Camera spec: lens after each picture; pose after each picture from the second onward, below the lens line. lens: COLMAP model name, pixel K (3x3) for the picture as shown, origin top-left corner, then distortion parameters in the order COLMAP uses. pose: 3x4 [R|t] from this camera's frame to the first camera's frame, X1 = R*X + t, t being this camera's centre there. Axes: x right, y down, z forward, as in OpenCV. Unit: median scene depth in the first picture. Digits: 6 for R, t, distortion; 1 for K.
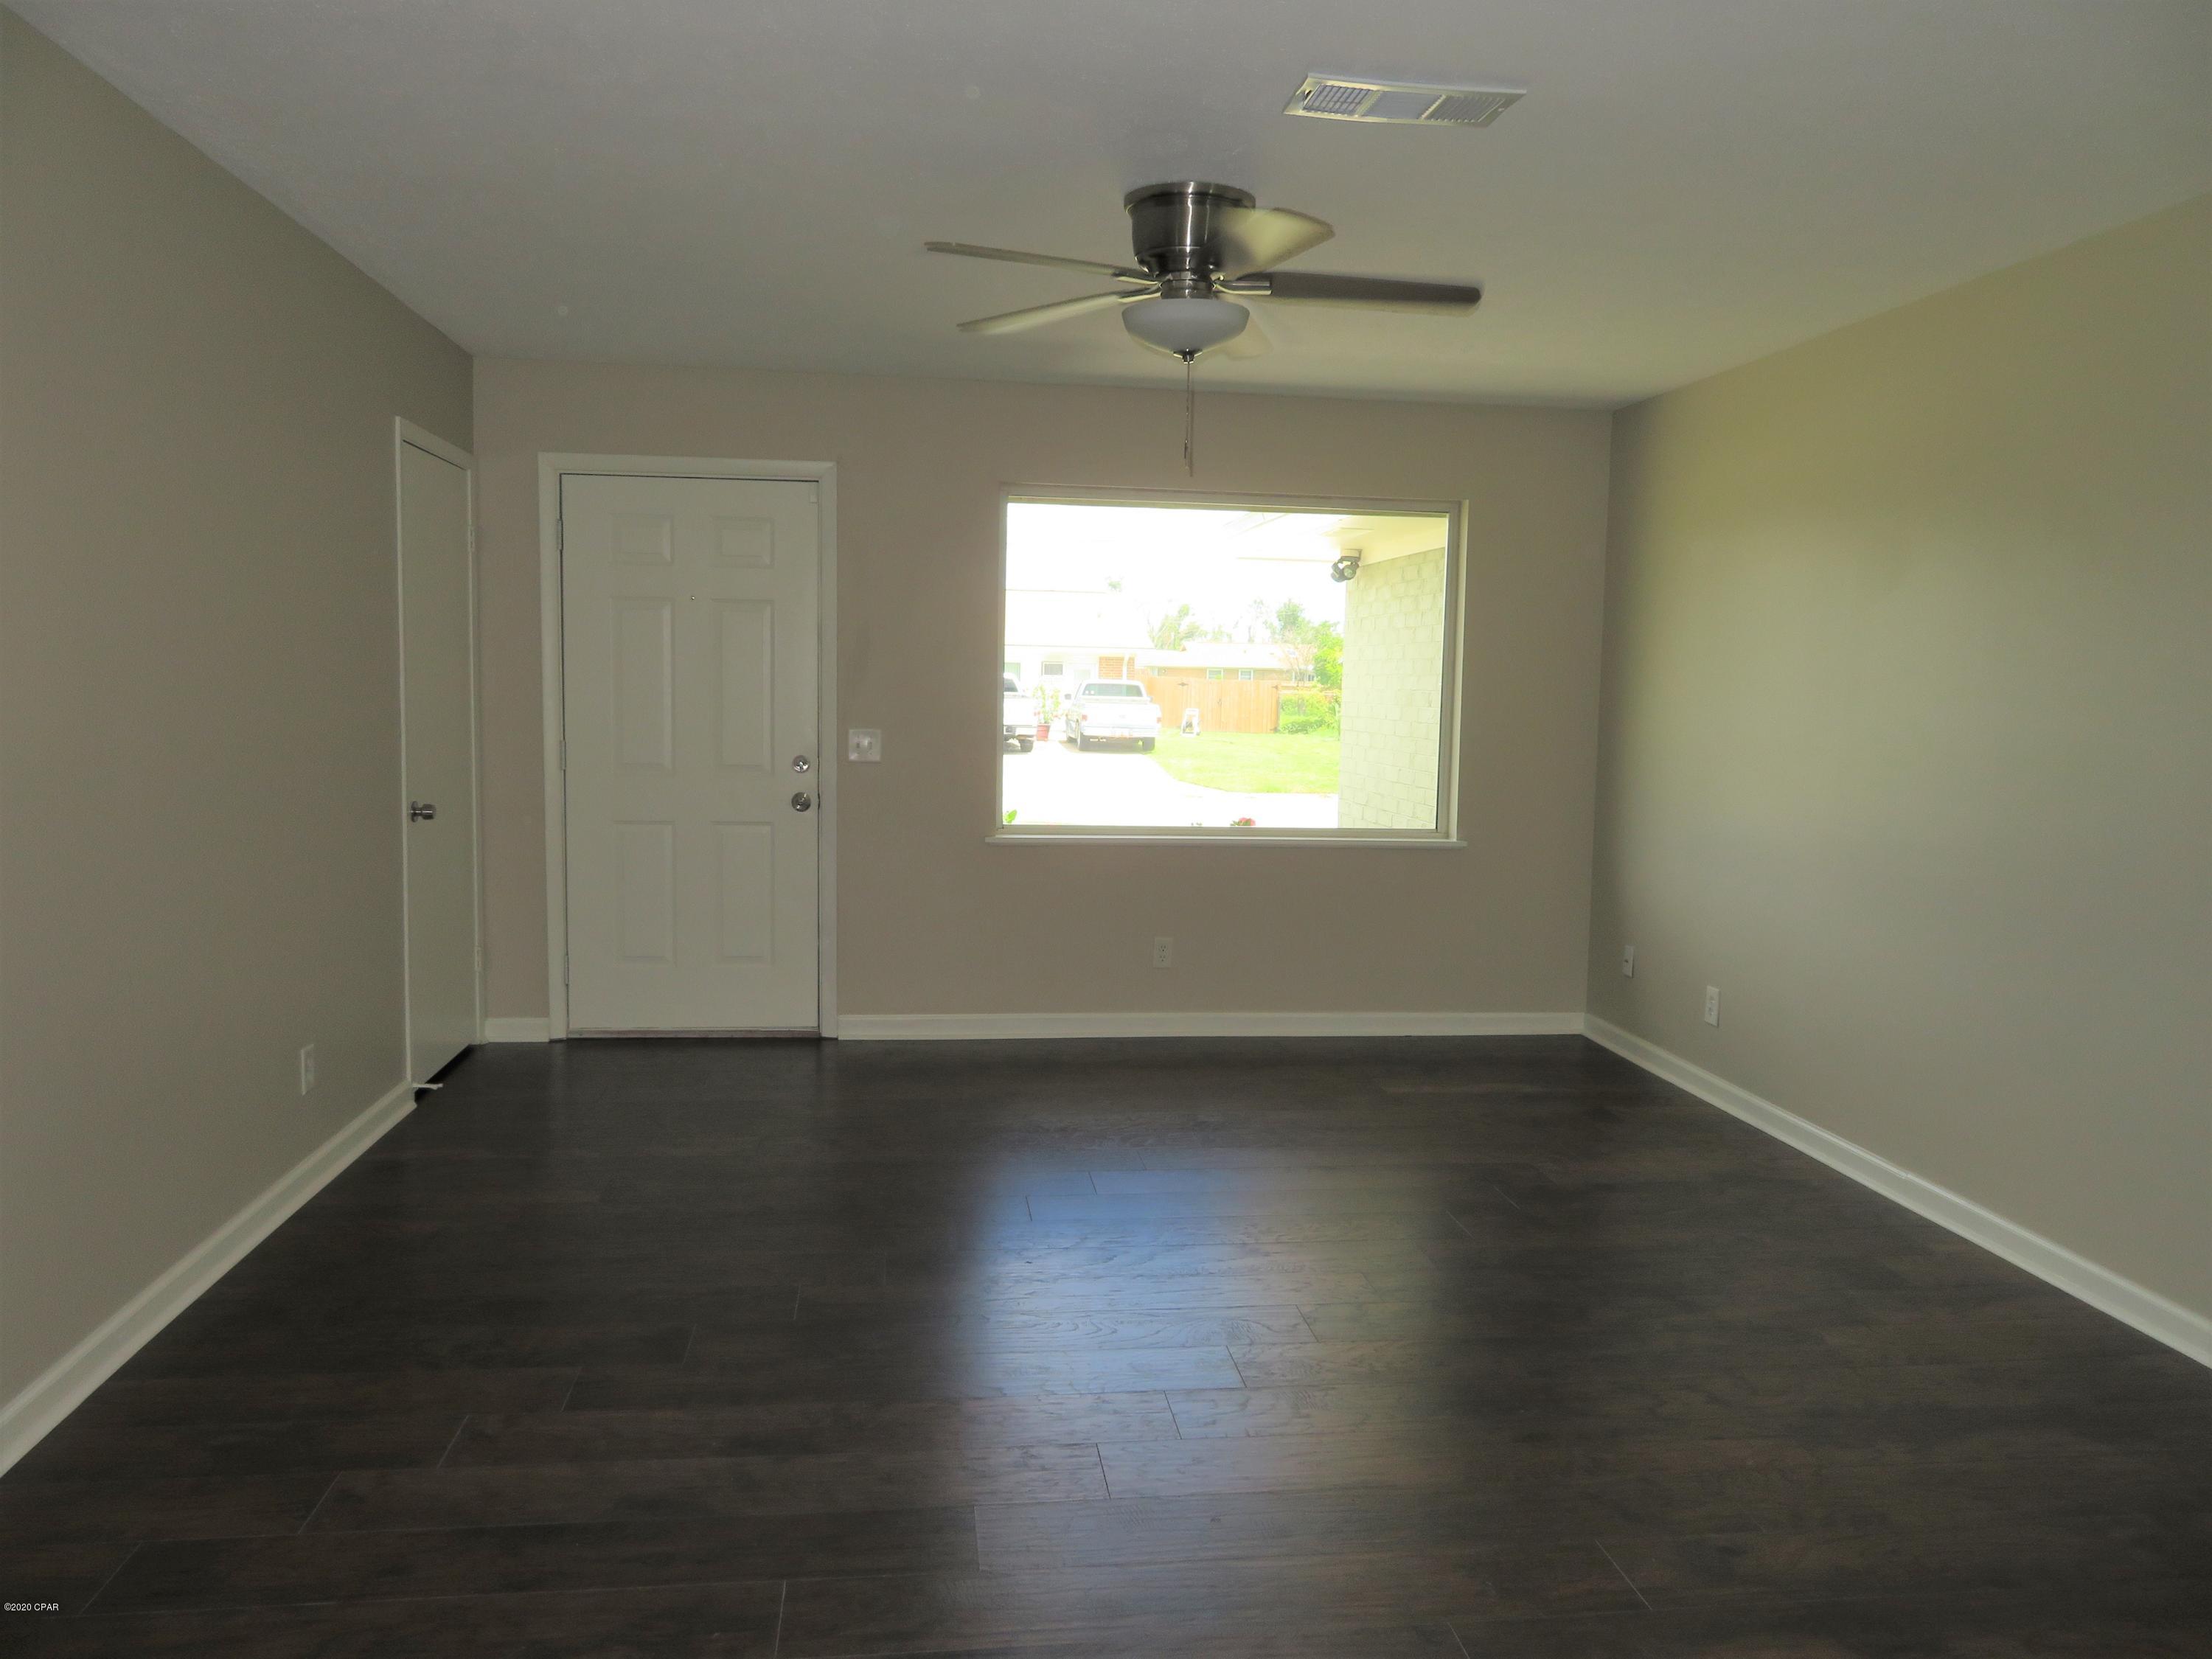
lens RADIAL K [[1578.0, 0, 1098.7], [0, 1578.0, 833.5], [0, 0, 1]] dist [-0.006139, 0.004131]
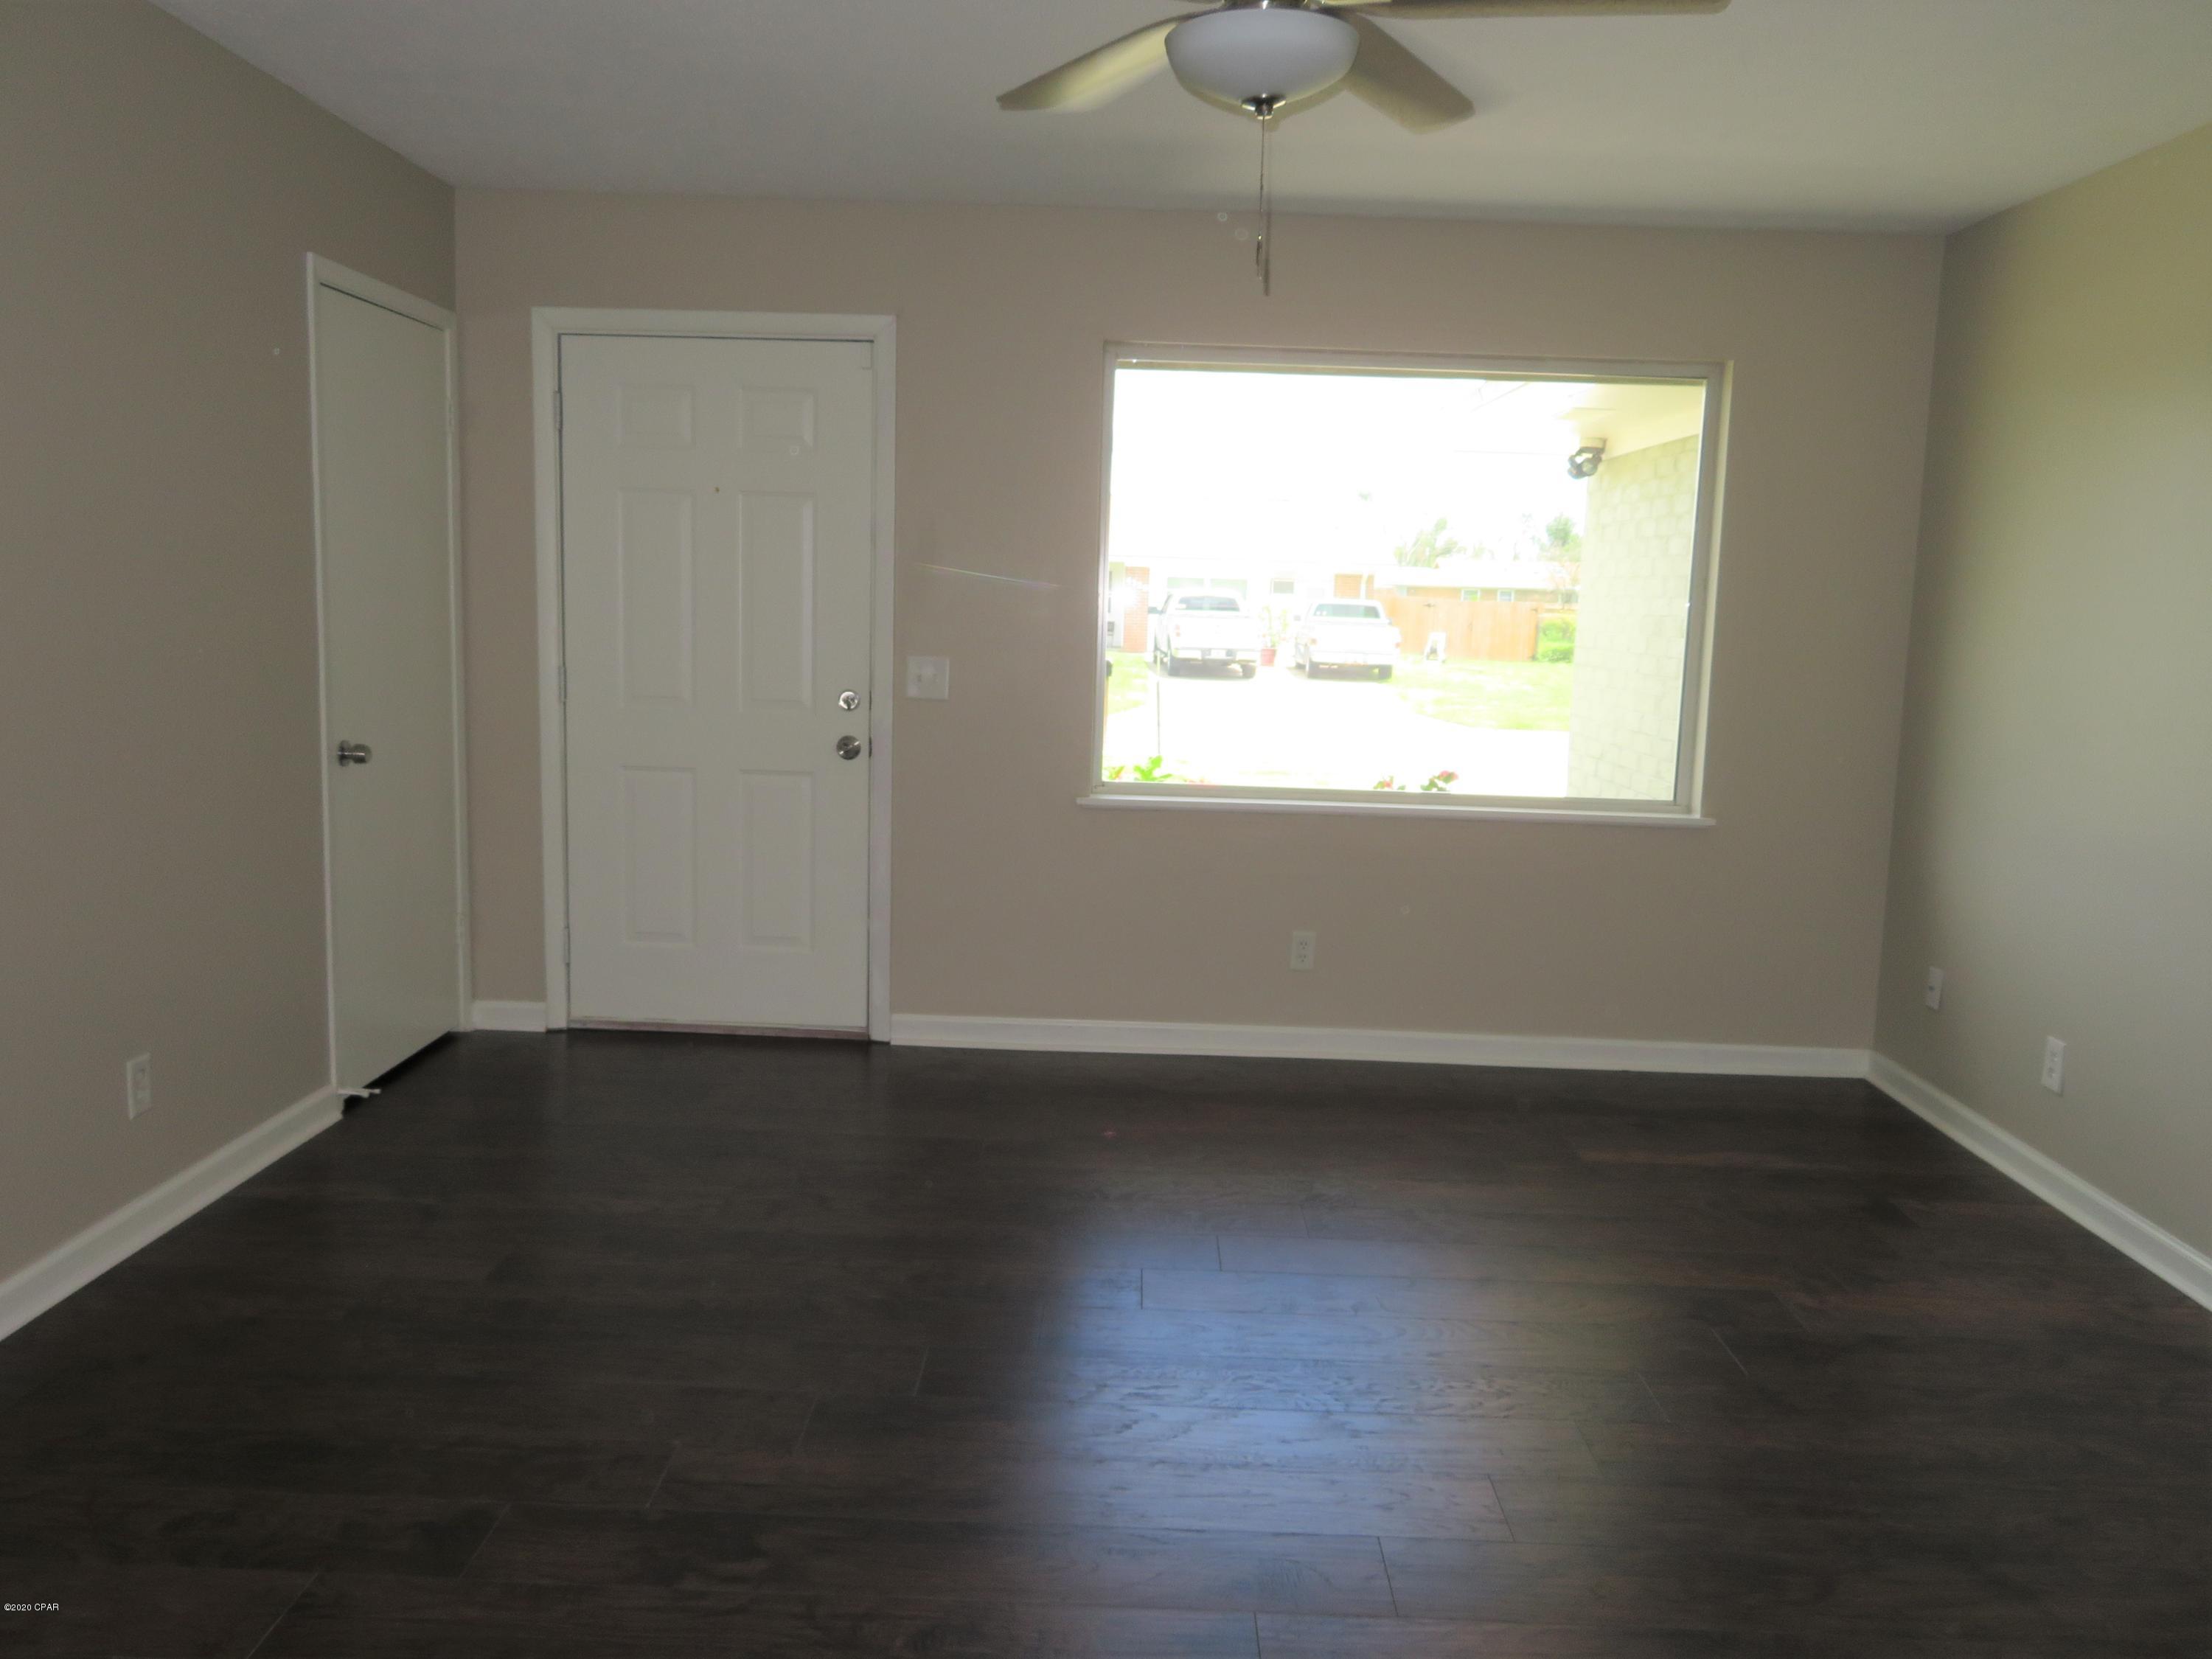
lens RADIAL K [[1664.3, 0, 1113.8], [0, 1664.3, 826.8], [0, 0, 1]] dist [-0.002308, 0.003797]
pose [[0.989776, 0.029664, -0.139515, 0.063880], [-0.024169, 0.998870, 0.040915, -0.017698], [0.140571, -0.037125, 0.989374, 0.183348]]
